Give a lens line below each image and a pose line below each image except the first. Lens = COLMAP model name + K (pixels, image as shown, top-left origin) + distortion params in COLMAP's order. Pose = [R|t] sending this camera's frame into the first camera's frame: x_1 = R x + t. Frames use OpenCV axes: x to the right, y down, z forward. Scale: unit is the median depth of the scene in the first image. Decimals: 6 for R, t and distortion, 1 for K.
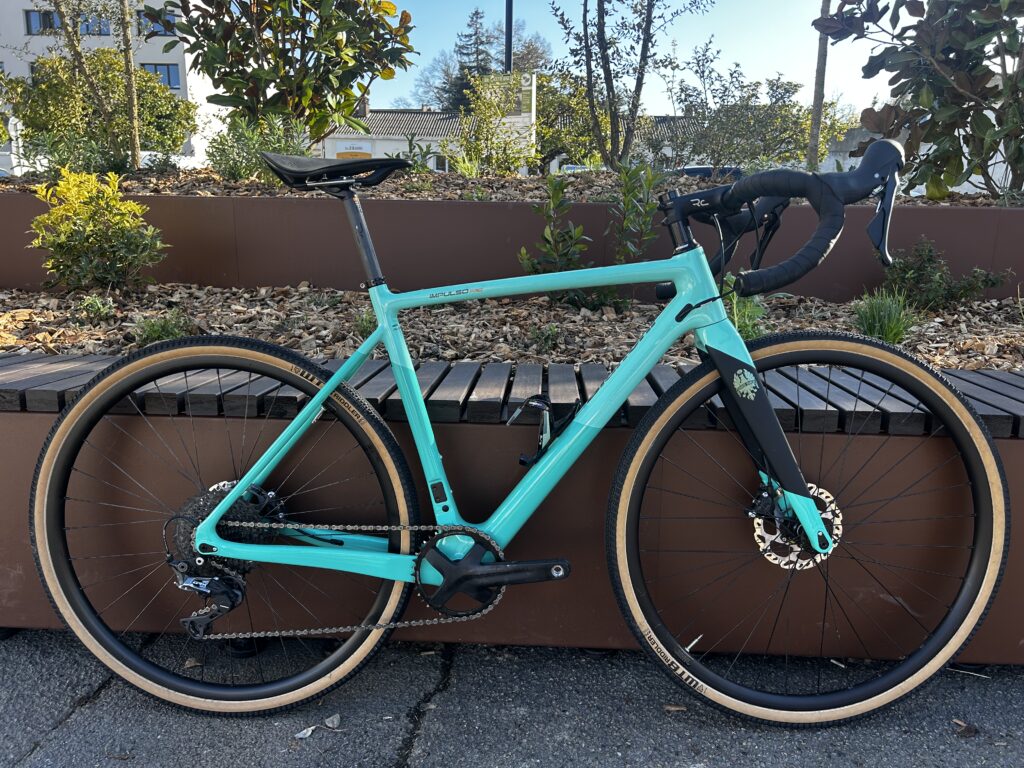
lens RADIAL K [[763.1, 0, 512.0], [0, 763.1, 384.0], [0, 0, 1]] dist [0.053320, -0.047893]
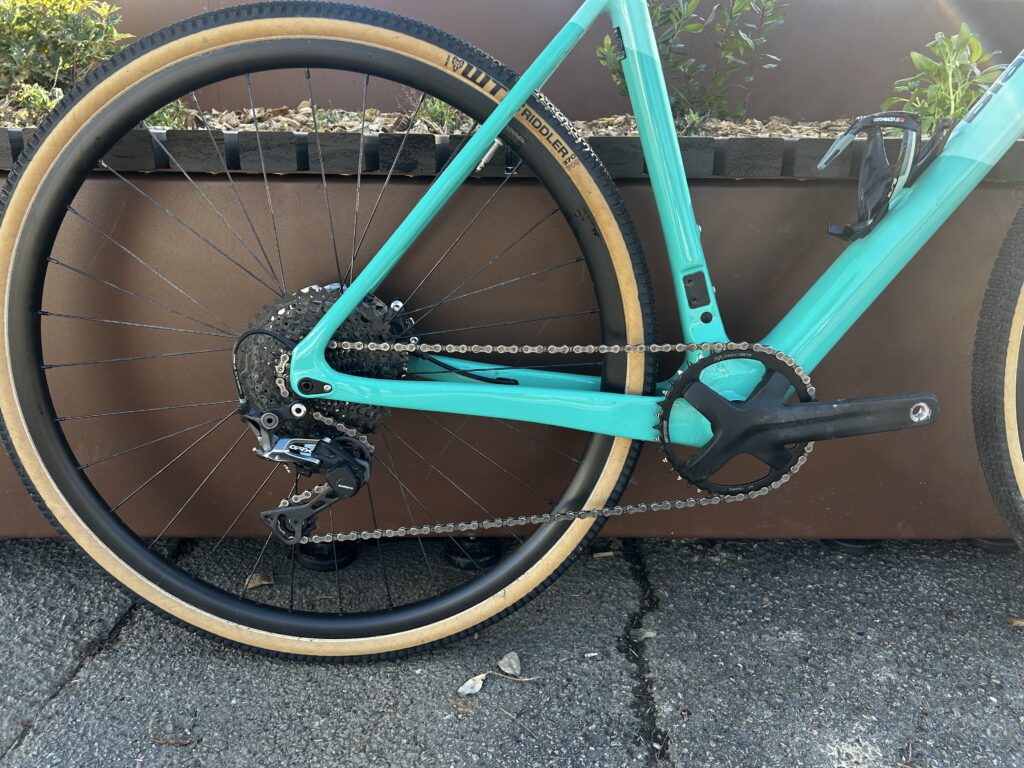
lens RADIAL K [[775.0, 0, 511.8], [0, 775.0, 368.8], [0, 0, 1]] dist [0.049313, -0.046933]
pose [[0.998081, -0.022251, 0.057781, -0.268668], [0.016065, 0.994300, 0.105397, 0.135410], [-0.059797, -0.104266, 0.992750, 0.405194]]
